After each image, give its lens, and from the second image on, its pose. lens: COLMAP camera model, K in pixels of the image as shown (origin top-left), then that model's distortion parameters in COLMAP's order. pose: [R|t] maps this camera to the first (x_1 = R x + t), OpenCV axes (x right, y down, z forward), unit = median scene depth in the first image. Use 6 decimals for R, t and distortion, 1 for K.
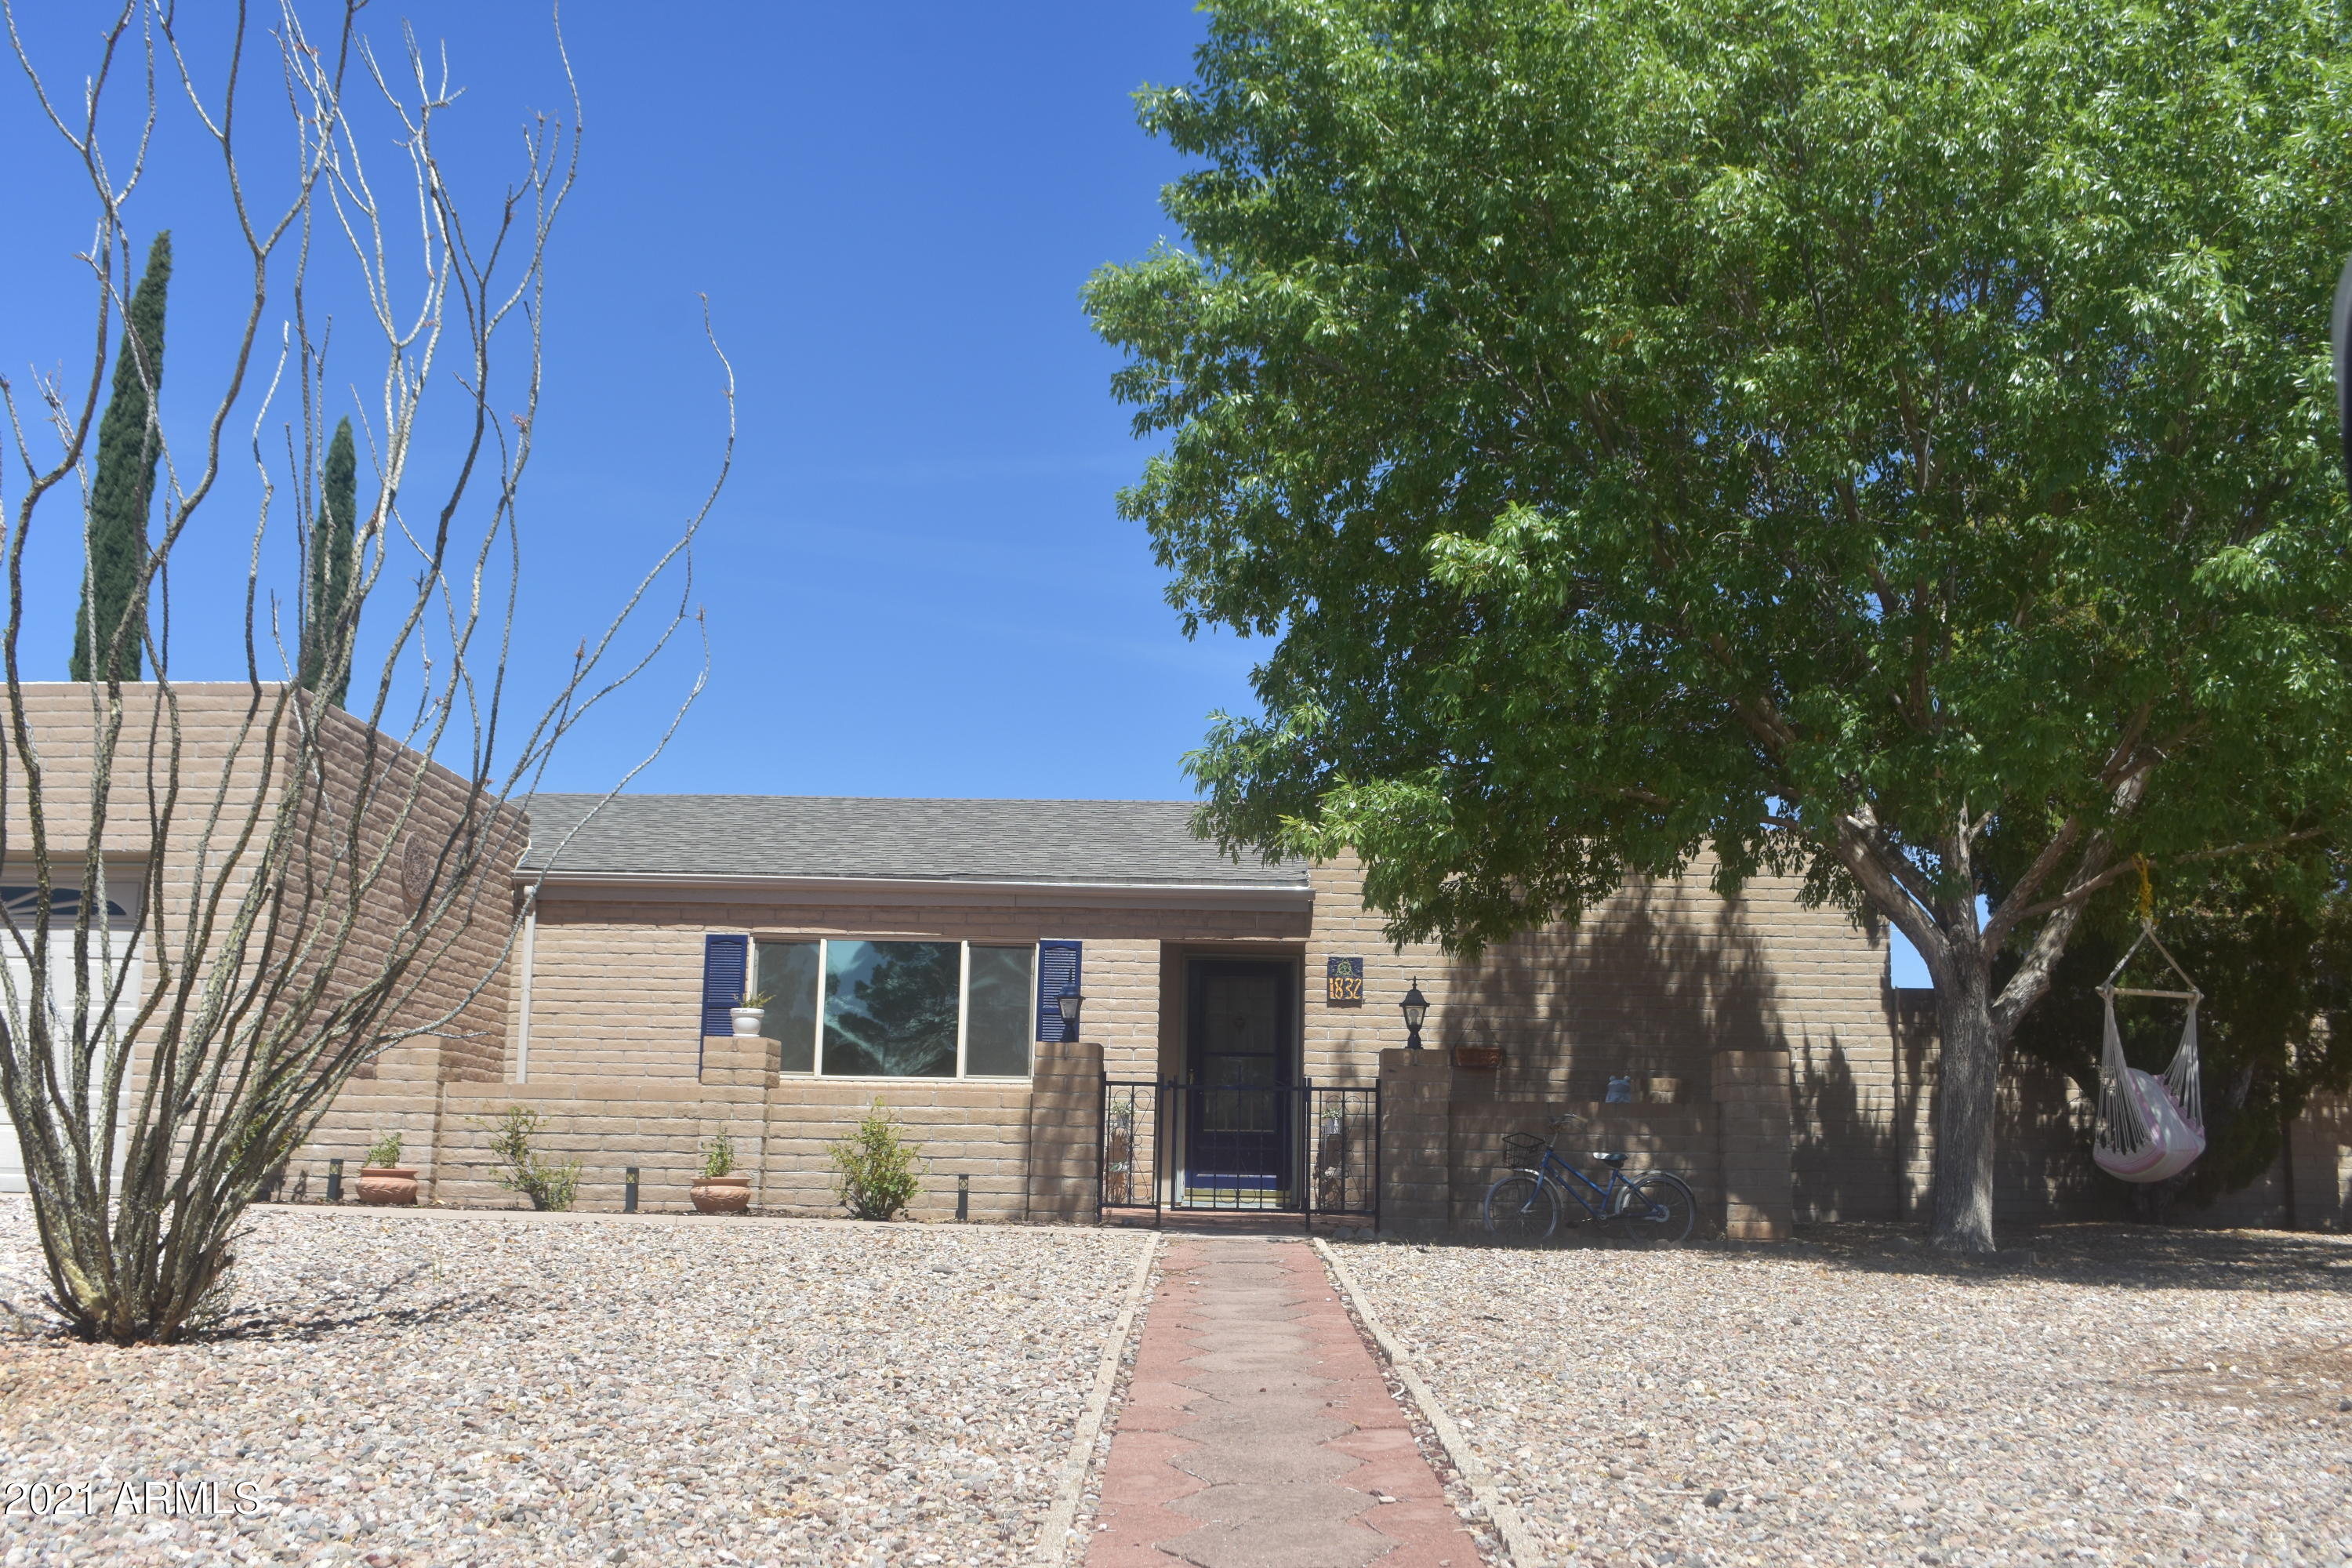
lens RADIAL K [[2128.8, 0, 1176.0], [0, 2128.8, 784.0], [0, 0, 1]] dist [-0.091912, 0.001952]
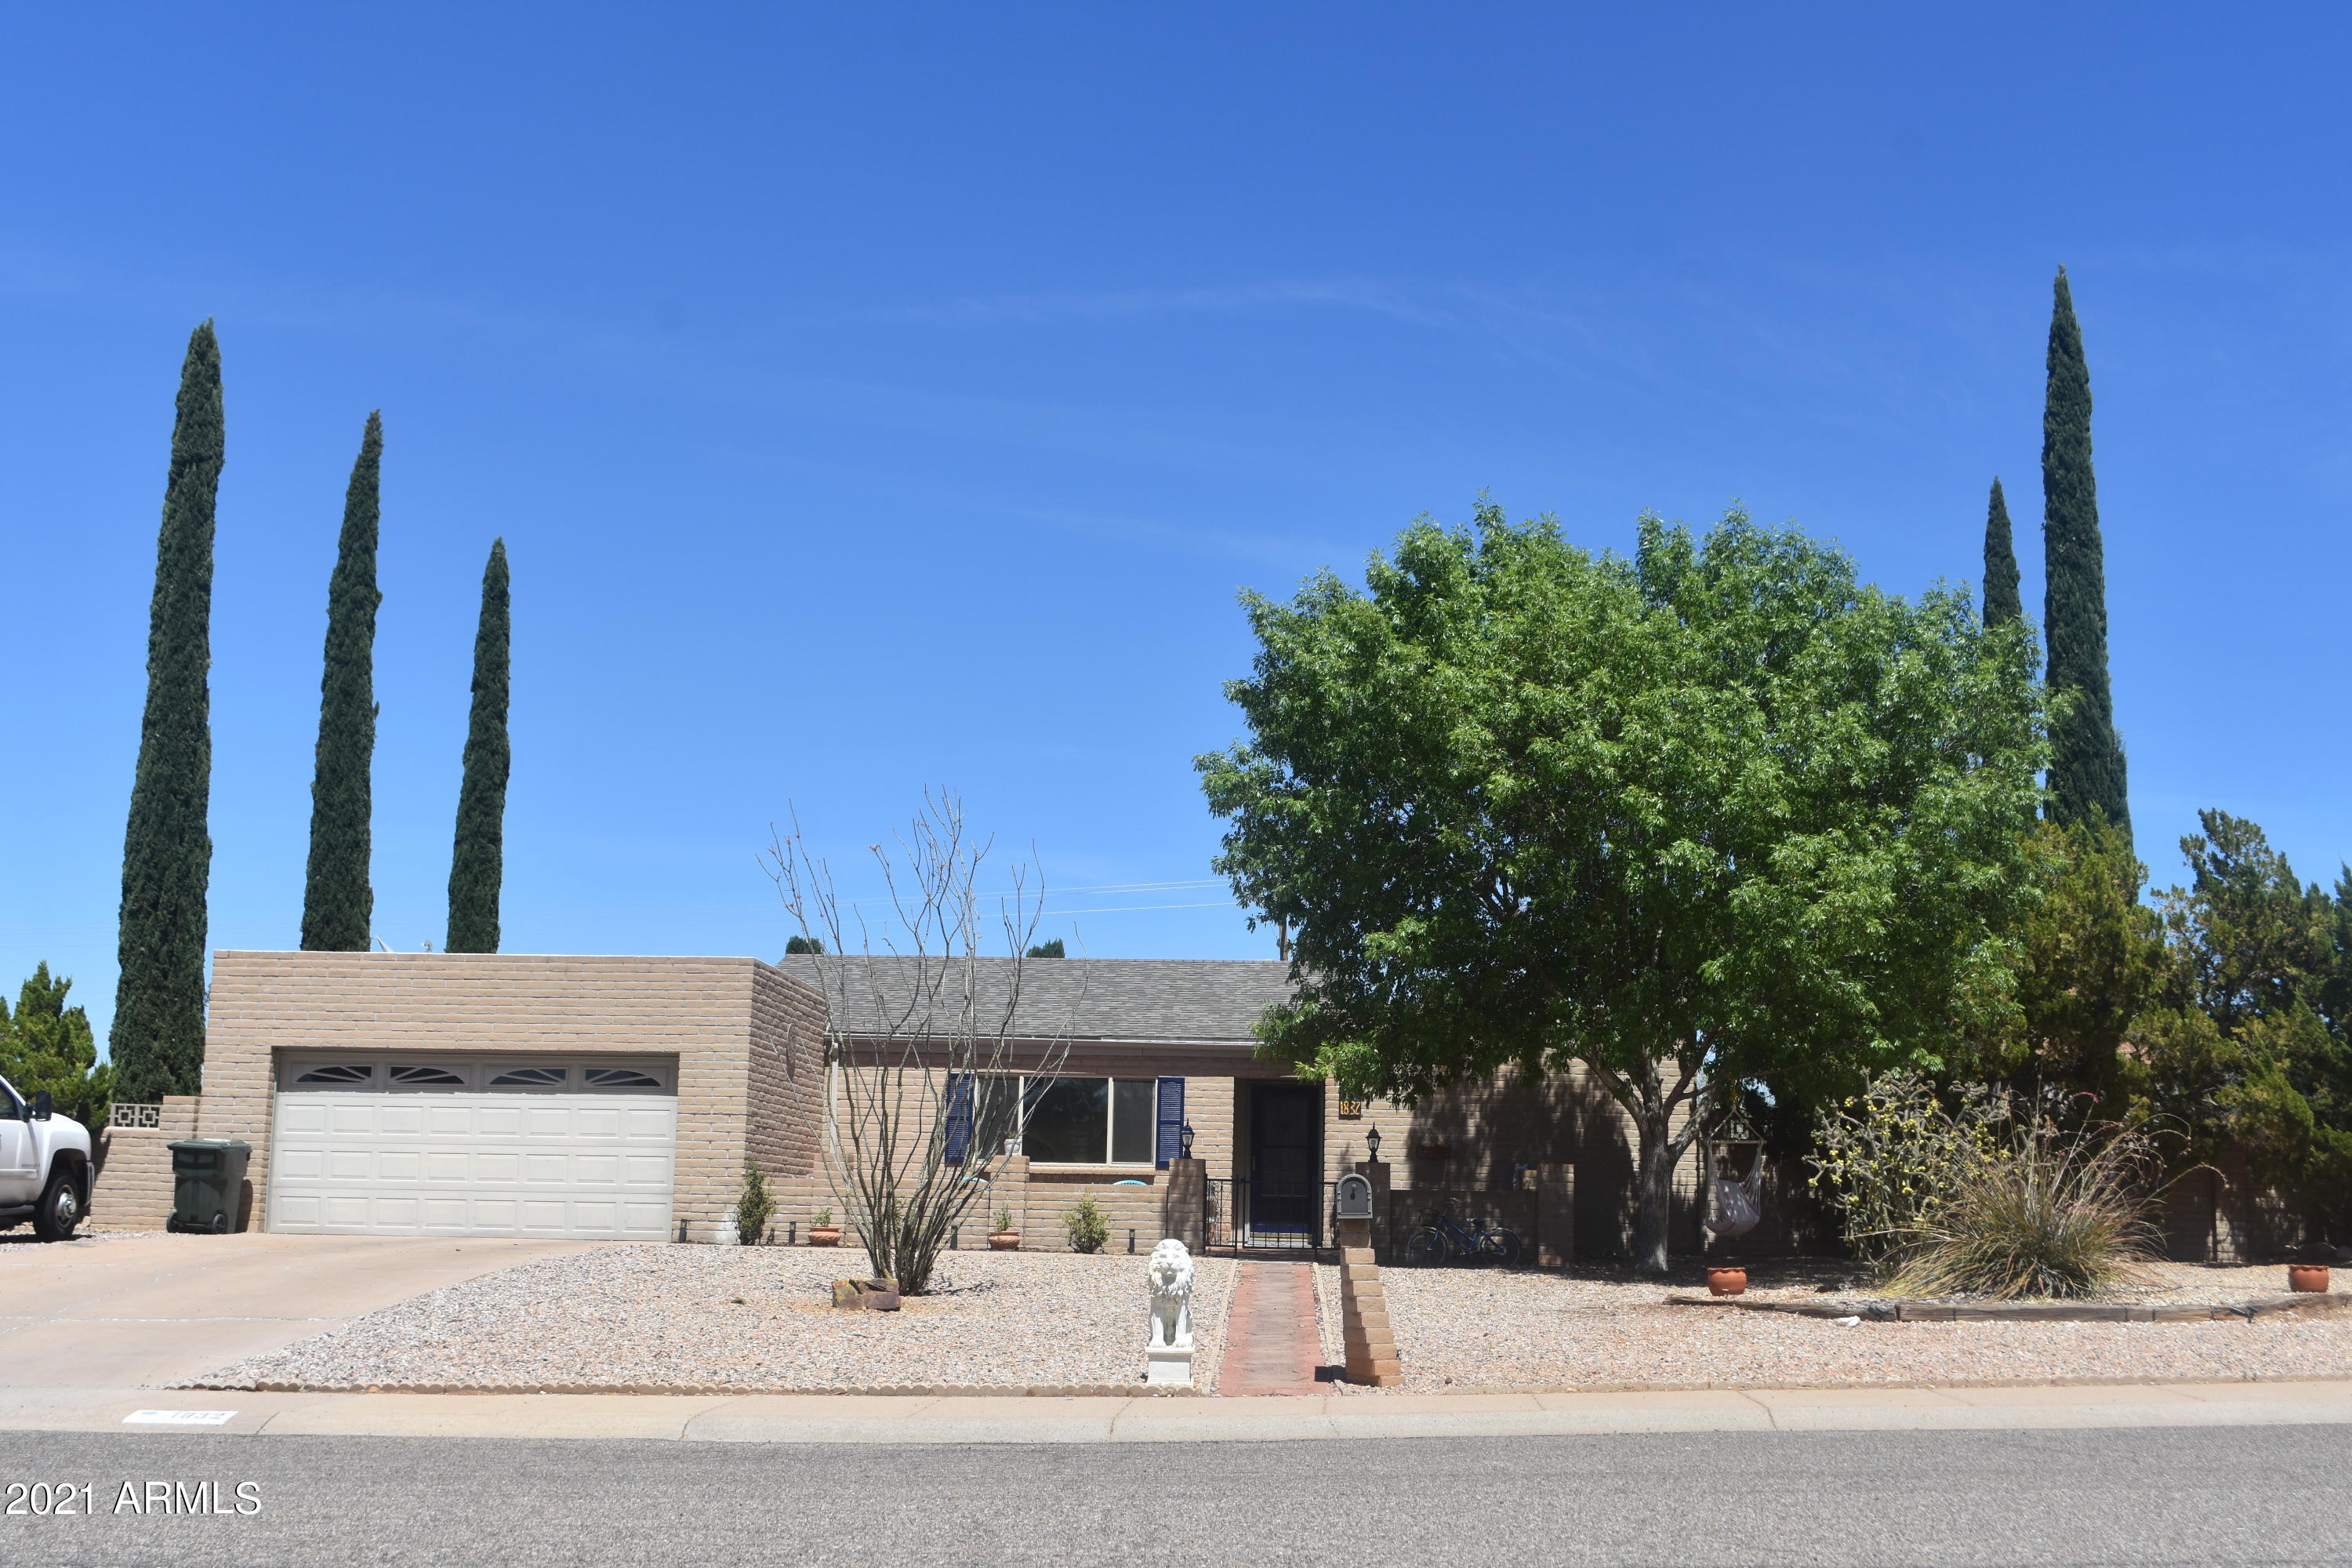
lens RADIAL K [[2440.5, 0, 1176.0], [0, 2440.5, 784.0], [0, 0, 1]] dist [-0.089581, 0.001903]
pose [[0.999676, -0.001835, -0.025377, -0.004590], [0.002169, 0.999911, 0.013153, -0.187023], [0.025351, -0.013203, 0.999591, -0.901293]]
